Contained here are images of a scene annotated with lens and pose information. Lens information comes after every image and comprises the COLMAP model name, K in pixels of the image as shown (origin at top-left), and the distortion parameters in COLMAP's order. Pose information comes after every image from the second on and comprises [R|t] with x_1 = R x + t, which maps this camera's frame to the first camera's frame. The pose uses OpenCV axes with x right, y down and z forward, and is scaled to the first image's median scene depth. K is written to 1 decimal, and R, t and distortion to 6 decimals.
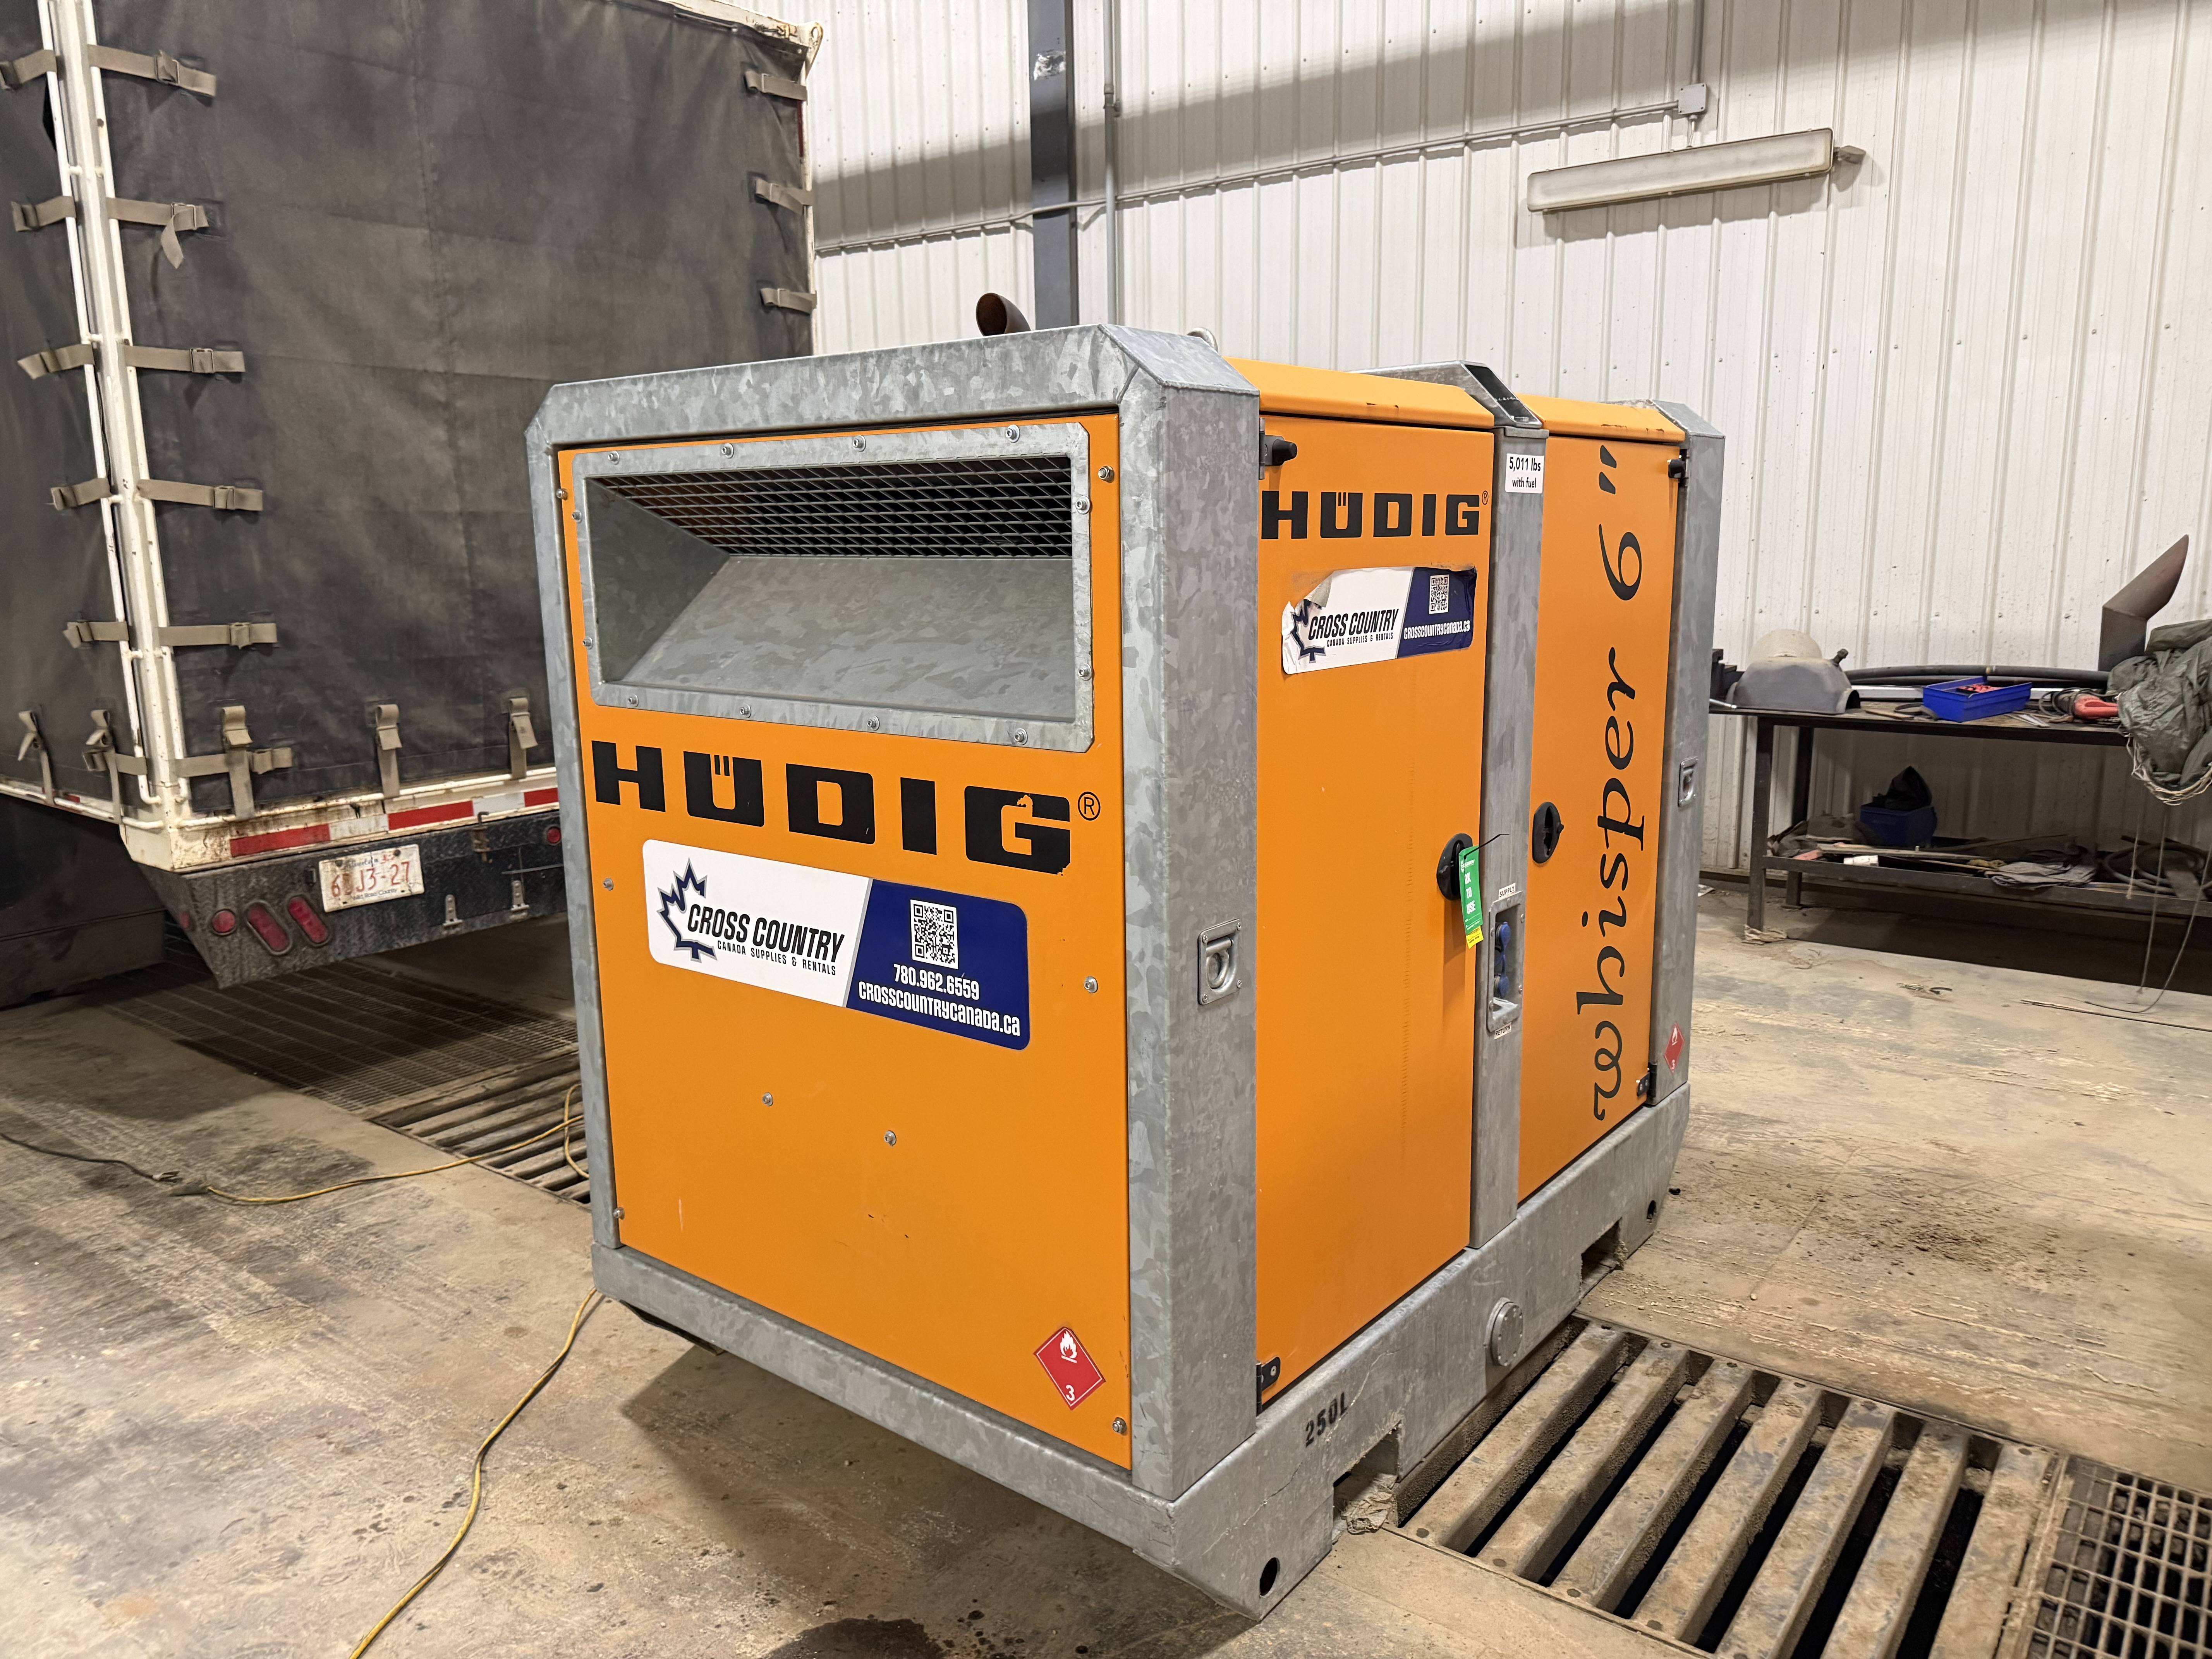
lens RADIAL K [[1573.1, 0, 1119.1], [0, 1573.1, 820.4], [0, 0, 1]] dist [0.052236, -0.054685]
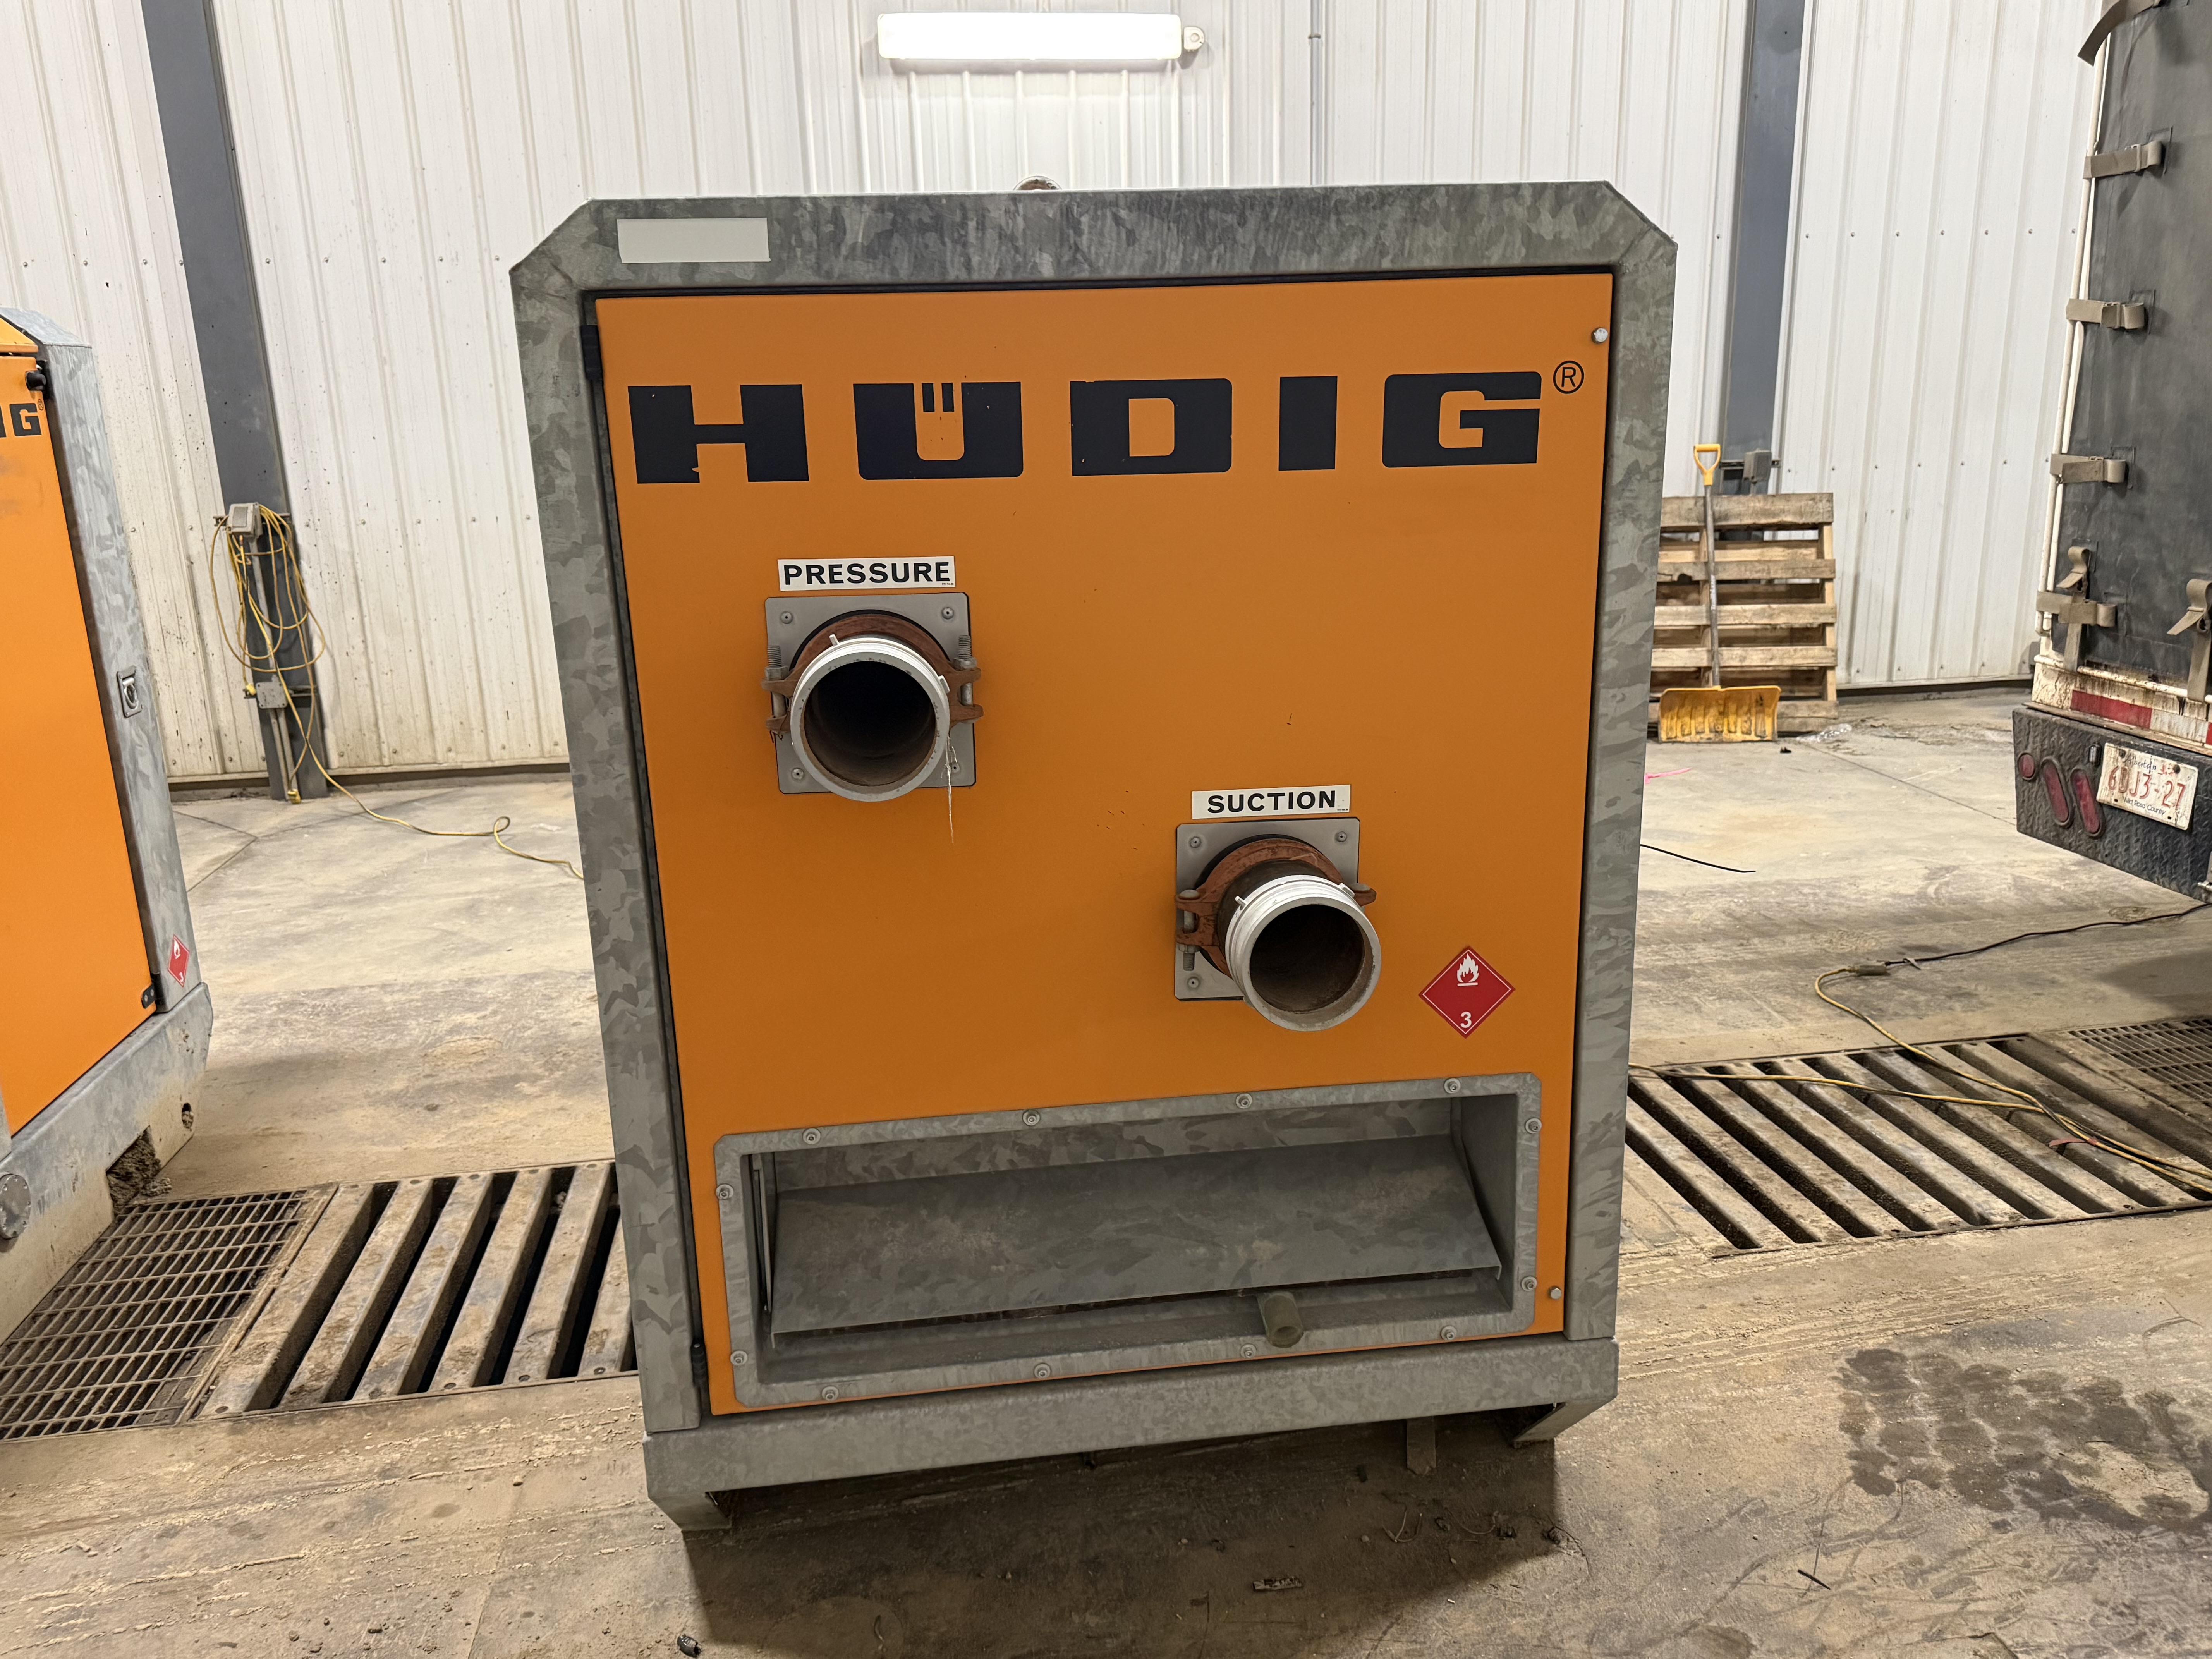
lens RADIAL K [[1678.7, 0, 1096.3], [0, 1678.7, 846.2], [0, 0, 1]] dist [0.044967, -0.042345]
pose [[-0.703972, 0.225507, -0.673476, 0.845429], [-0.088371, 0.913072, 0.398107, -0.396512], [0.704709, 0.339772, -0.622849, 1.981082]]
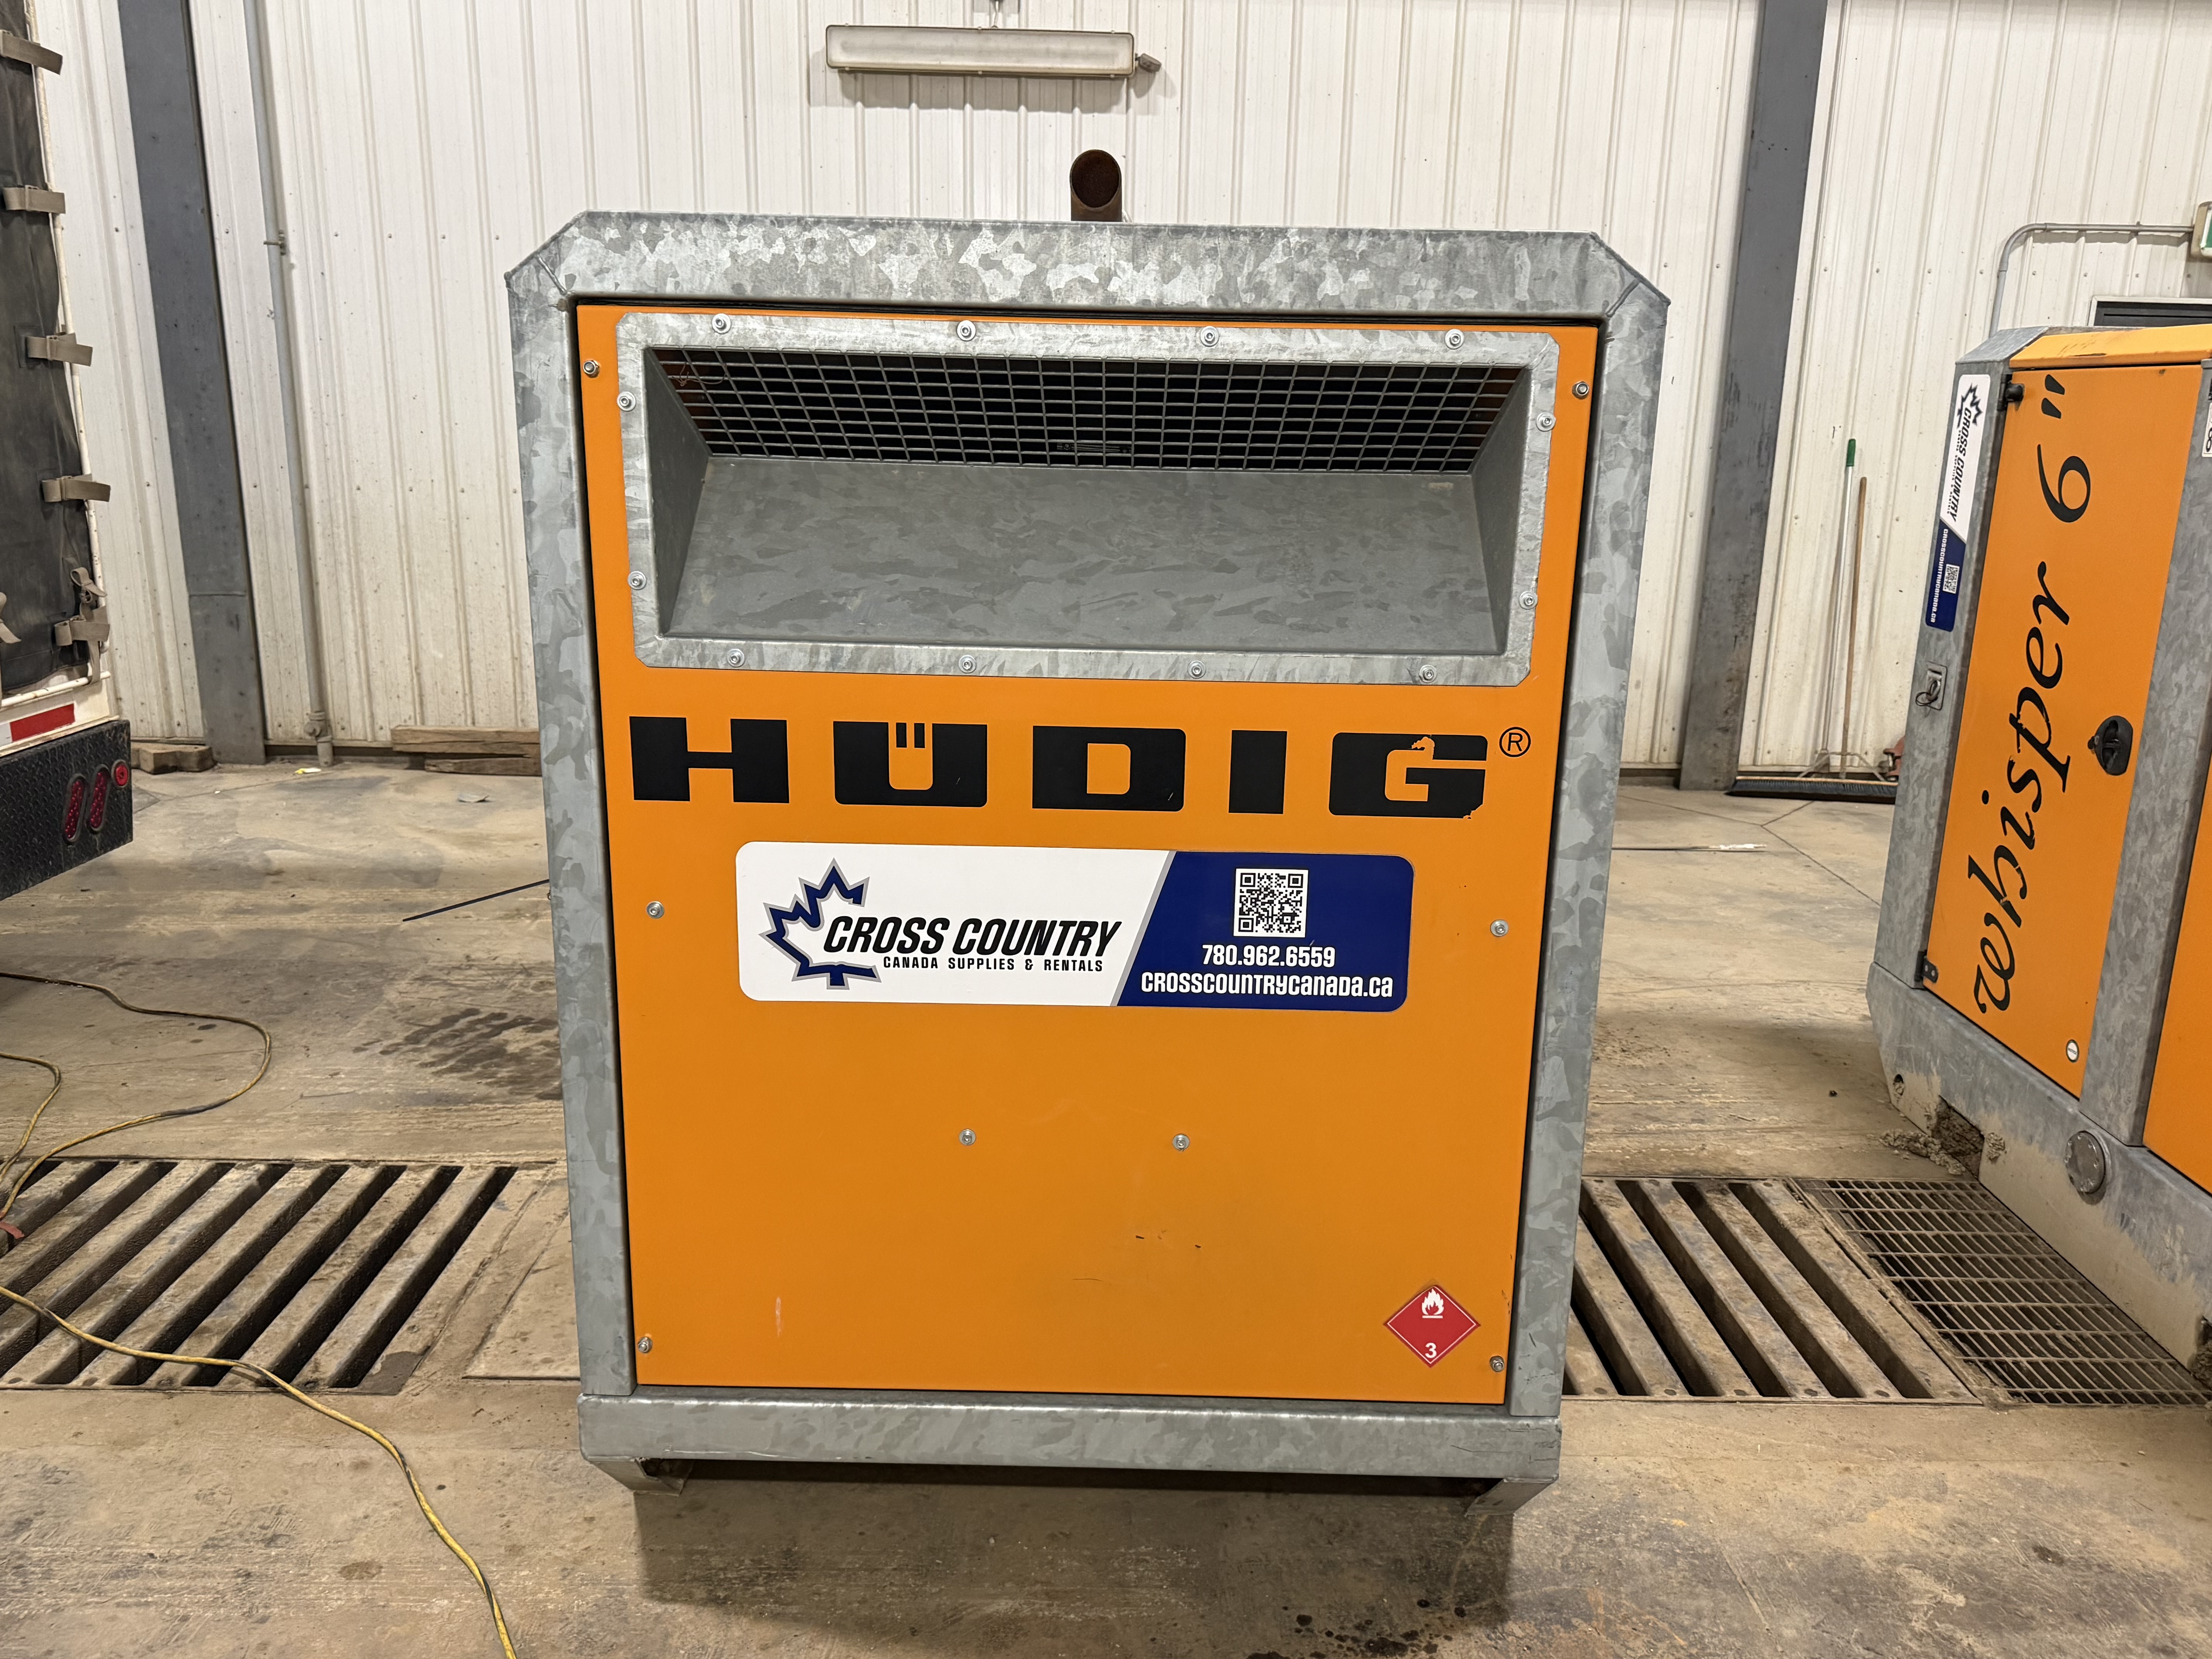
lens RADIAL K [[1678.7, 0, 1114.0], [0, 1678.7, 830.9], [0, 0, 1]] dist [0.044967, -0.042345]
pose [[0.791329, -0.120744, 0.599349, -0.642175], [0.079488, 0.992303, 0.094959, -0.055582], [-0.606202, -0.027502, 0.794835, 0.259985]]
